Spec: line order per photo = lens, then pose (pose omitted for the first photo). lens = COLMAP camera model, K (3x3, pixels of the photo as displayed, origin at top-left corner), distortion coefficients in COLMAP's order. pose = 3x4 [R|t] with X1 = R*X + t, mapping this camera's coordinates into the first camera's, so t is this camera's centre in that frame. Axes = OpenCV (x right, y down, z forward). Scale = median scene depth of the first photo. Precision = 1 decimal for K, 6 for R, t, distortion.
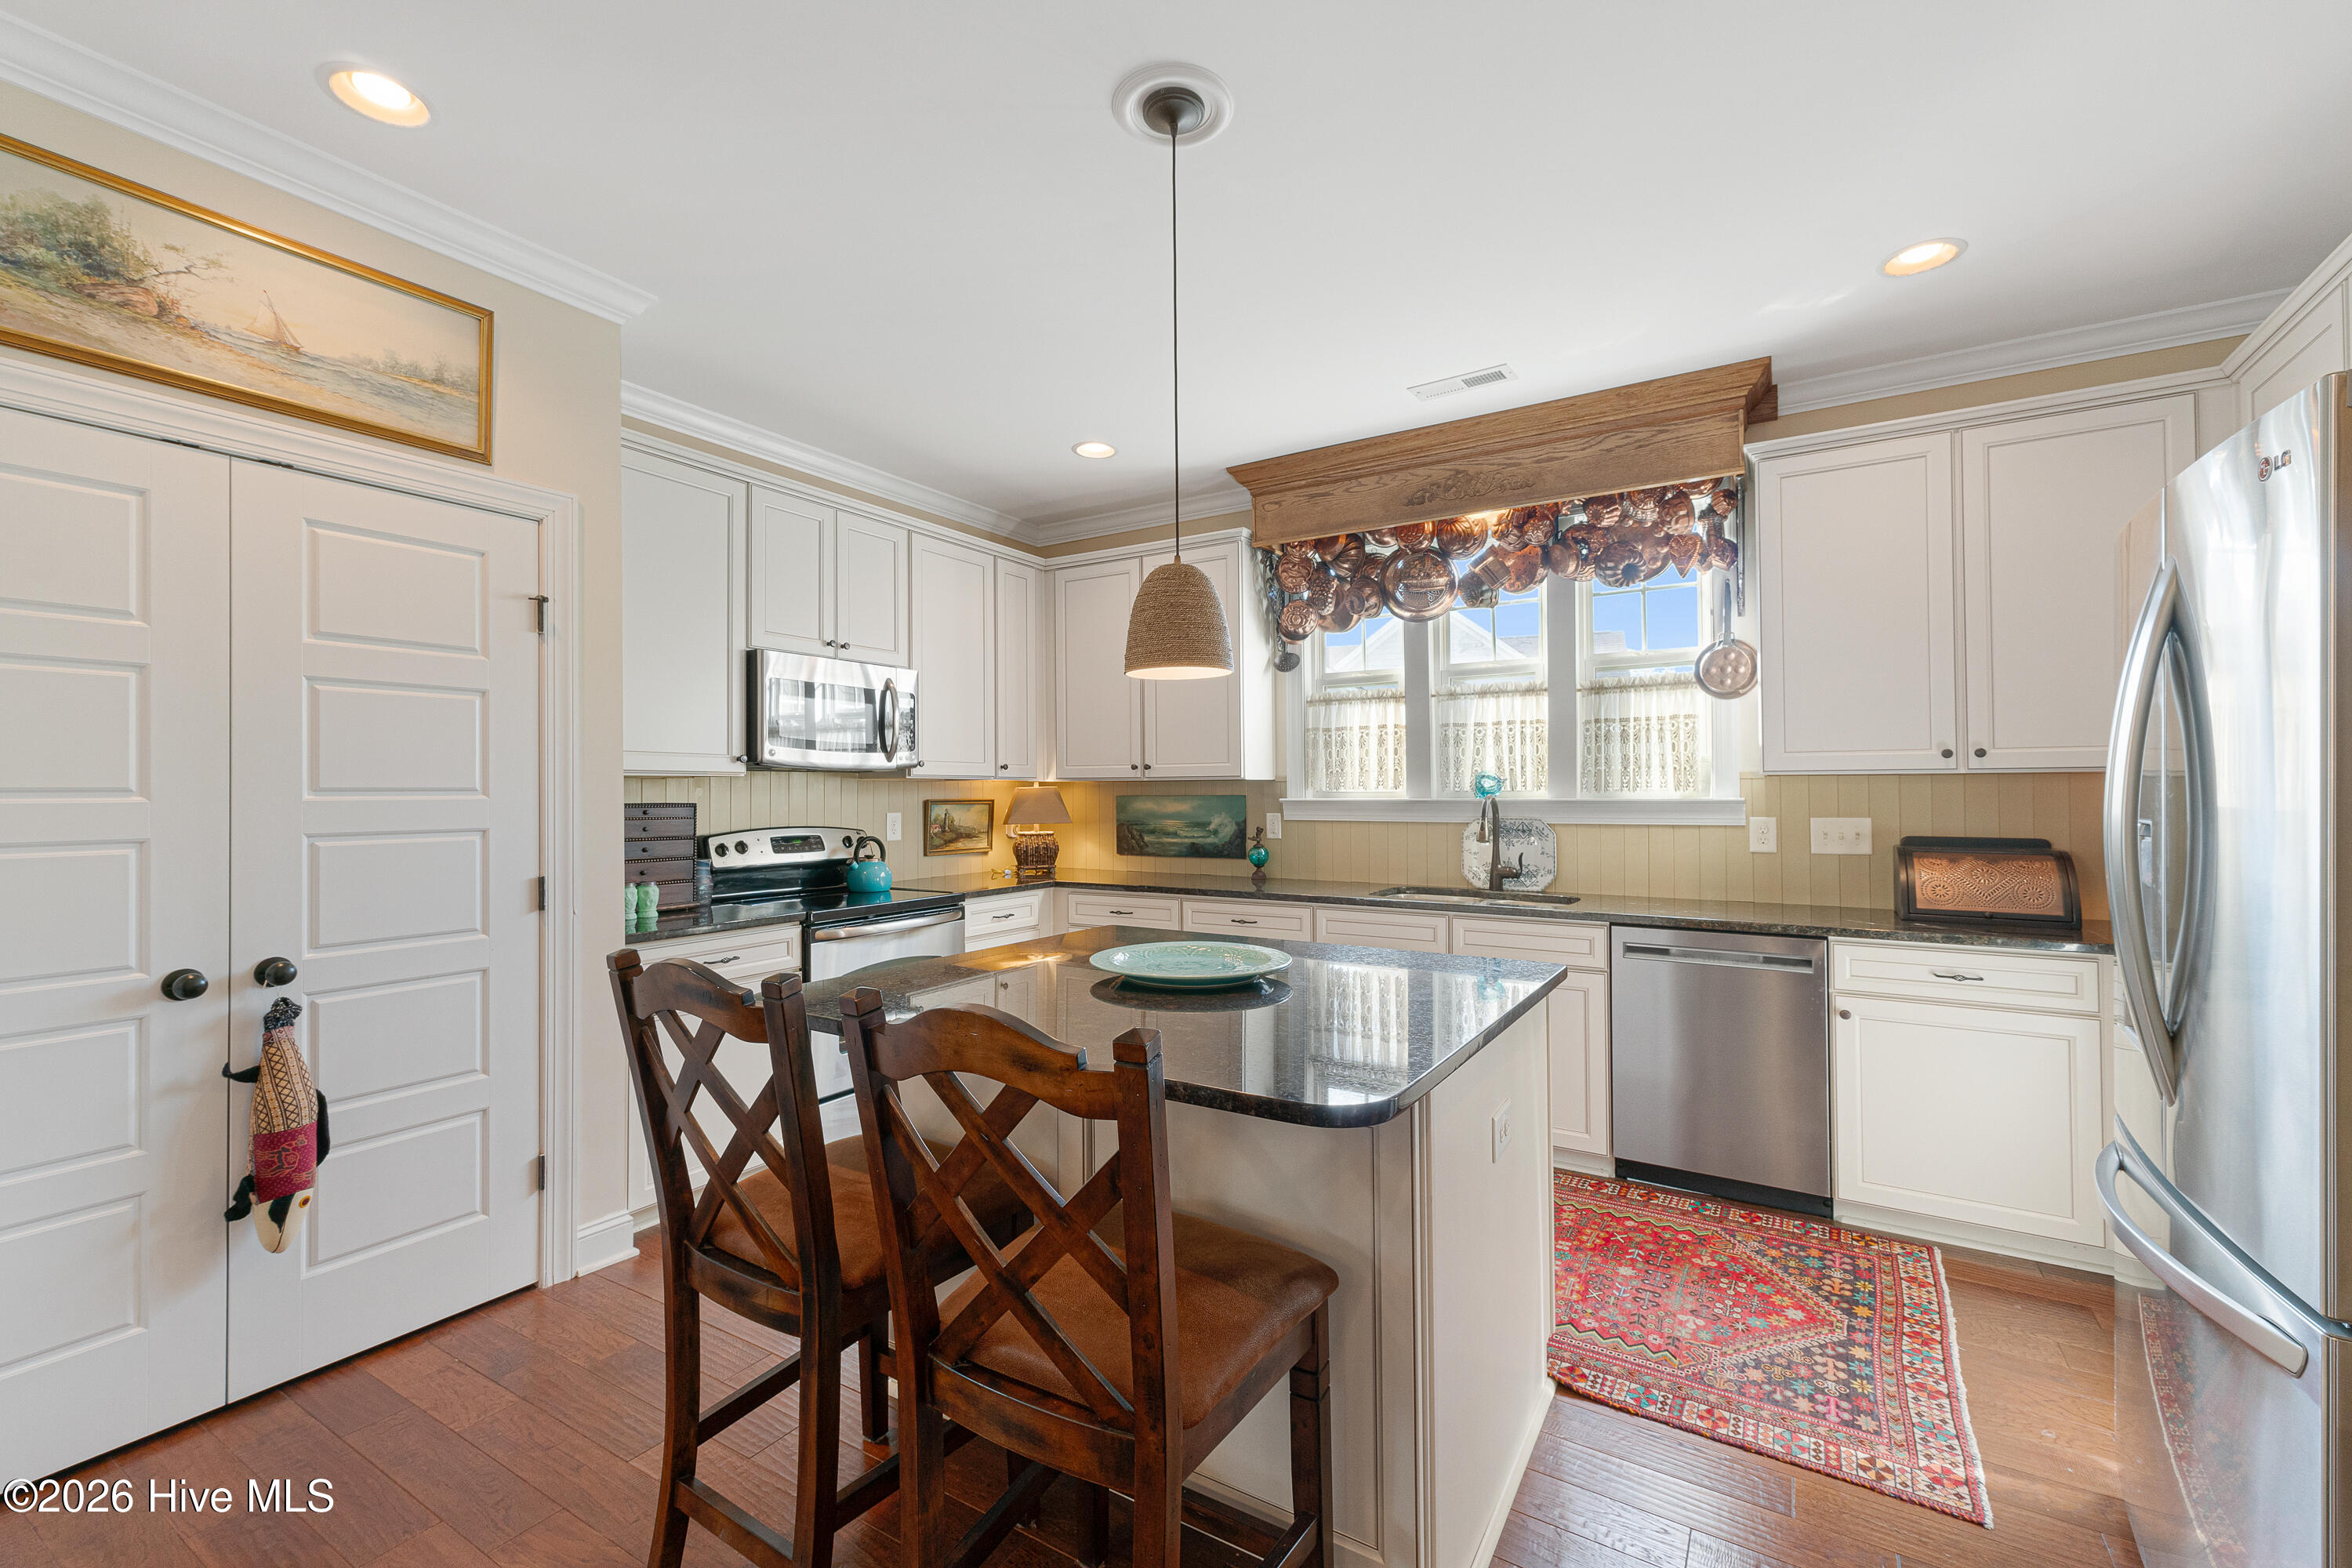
lens RADIAL K [[990.3, 0, 1176.0], [0, 990.3, 784.0], [0, 0, 1]] dist [0.002399, 0.000142]
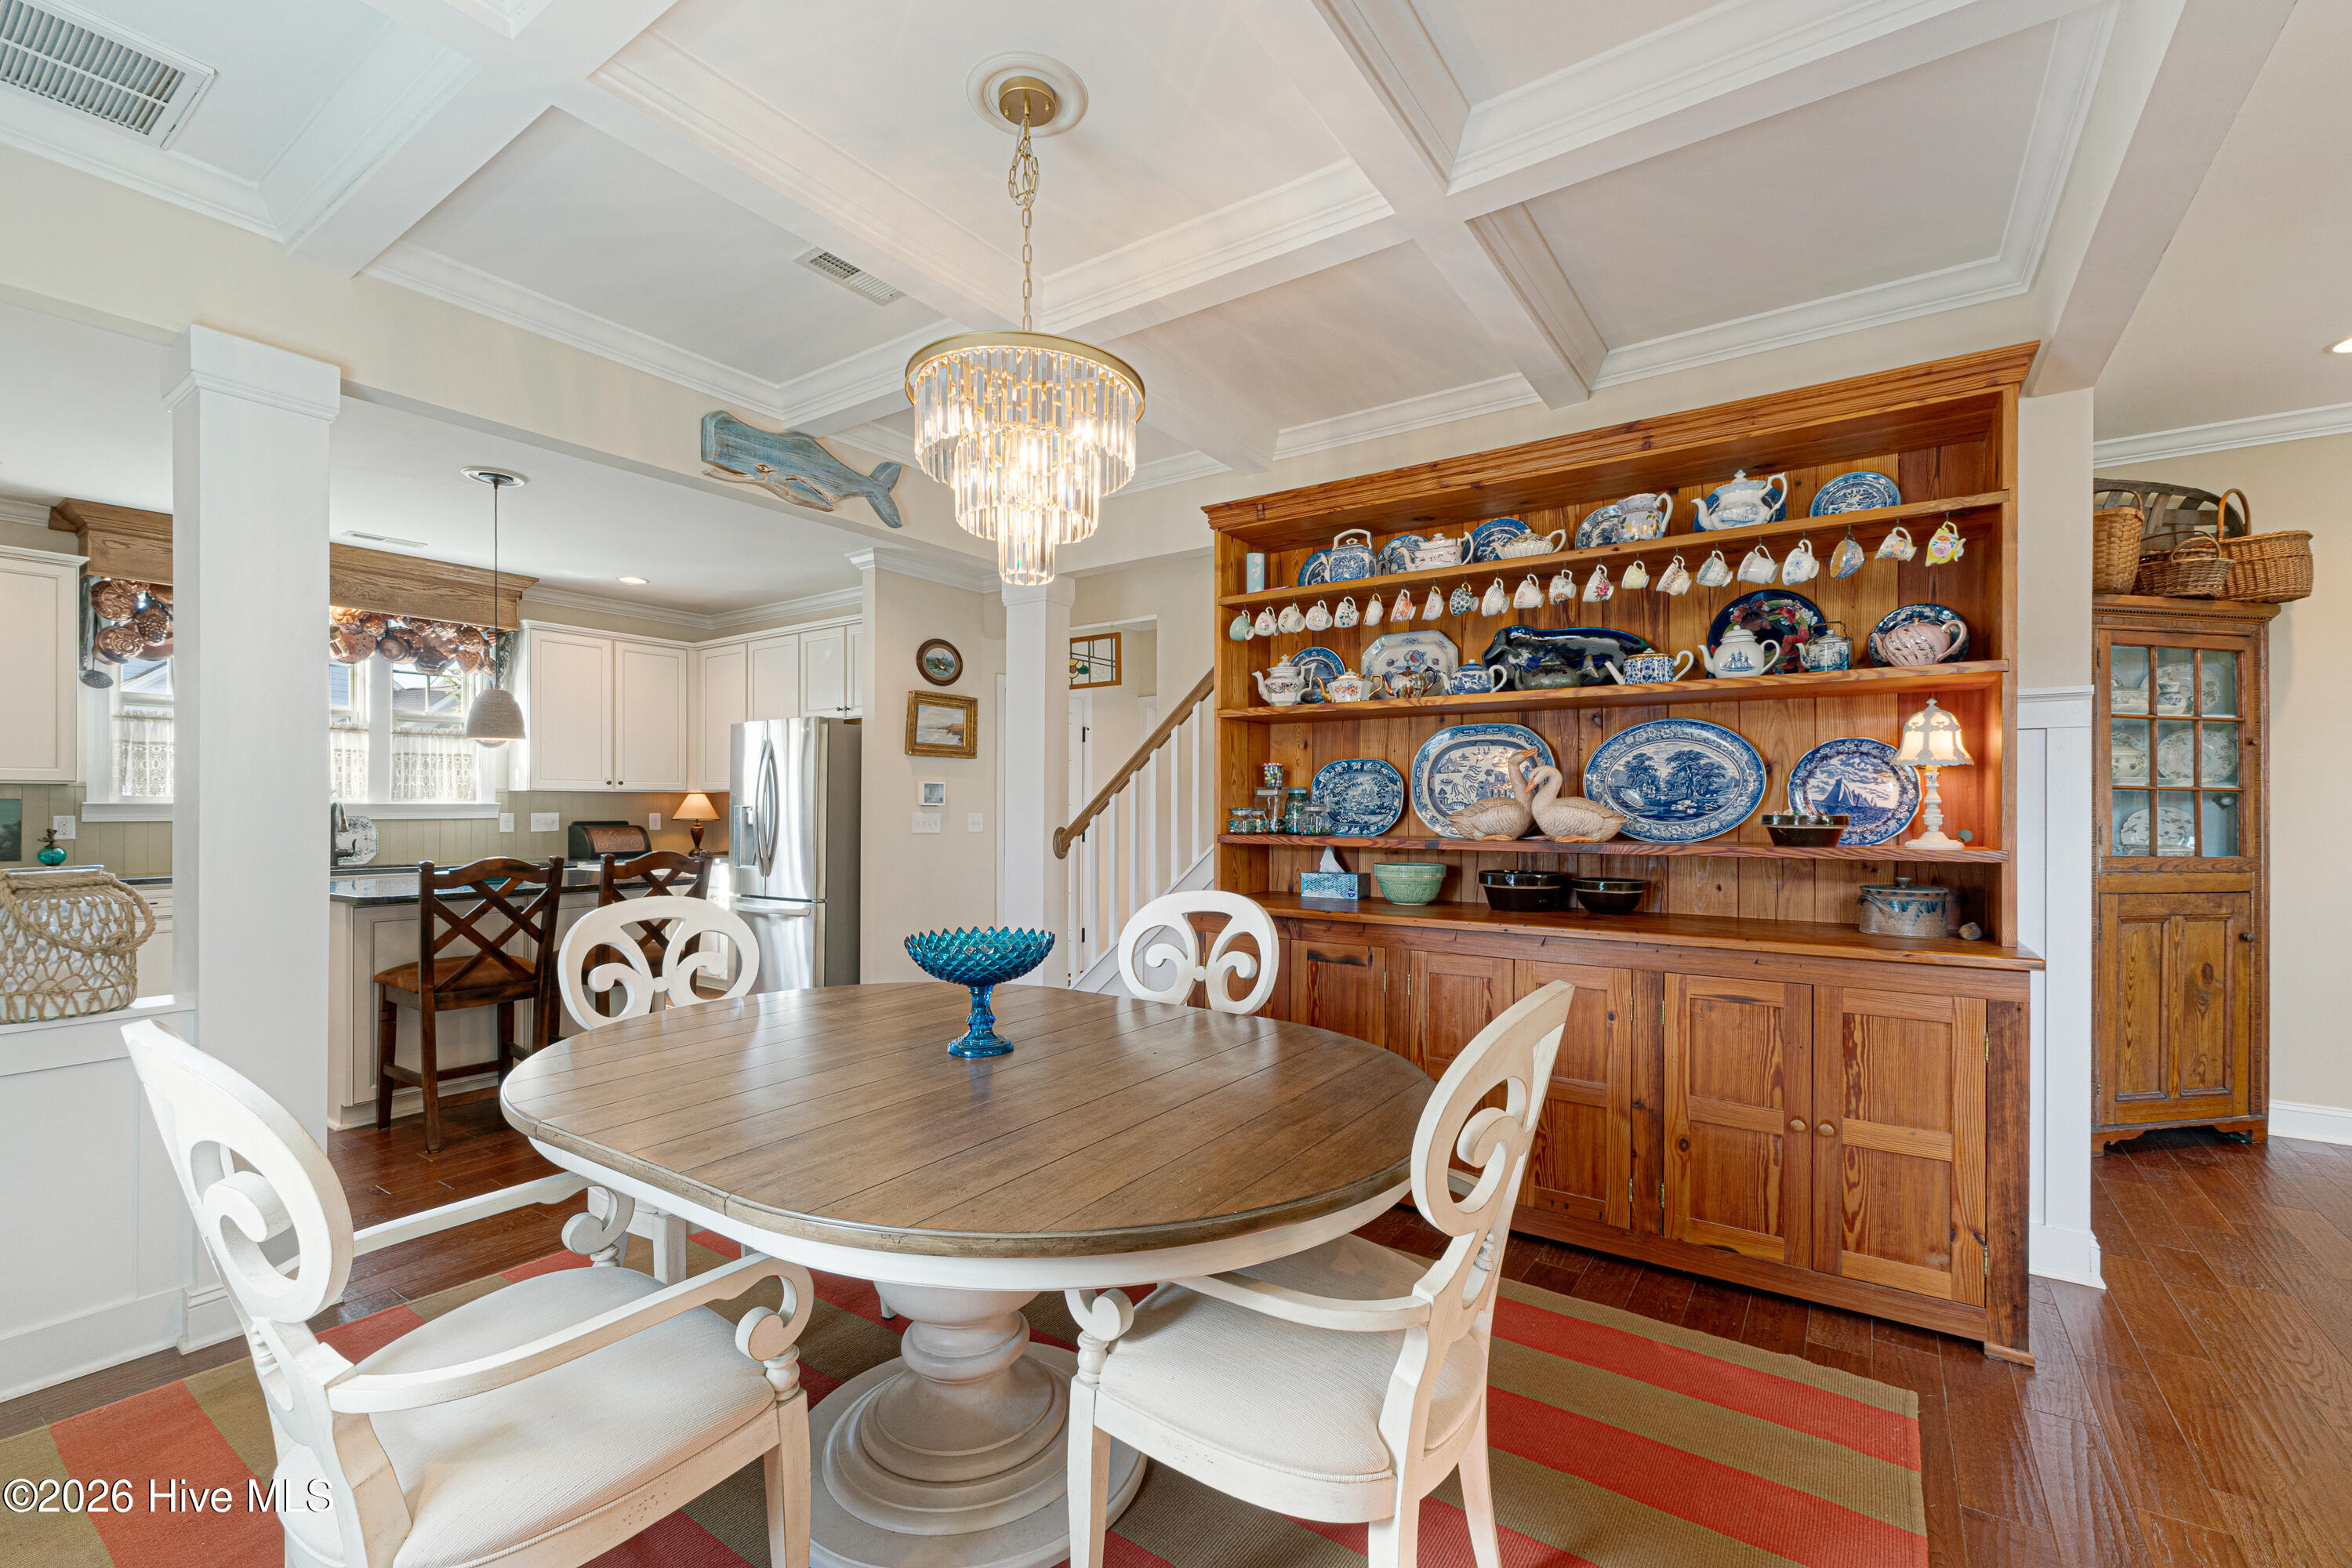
lens RADIAL K [[1014.6, 0, 1176.0], [0, 1014.6, 784.0], [0, 0, 1]] dist [0.007974, 0.000992]
pose [[0.045998, 0.024780, 0.998634, -1.126193], [-0.009436, 0.999658, -0.024371, 0.012251], [-0.998897, -0.008302, 0.046216, -0.300067]]
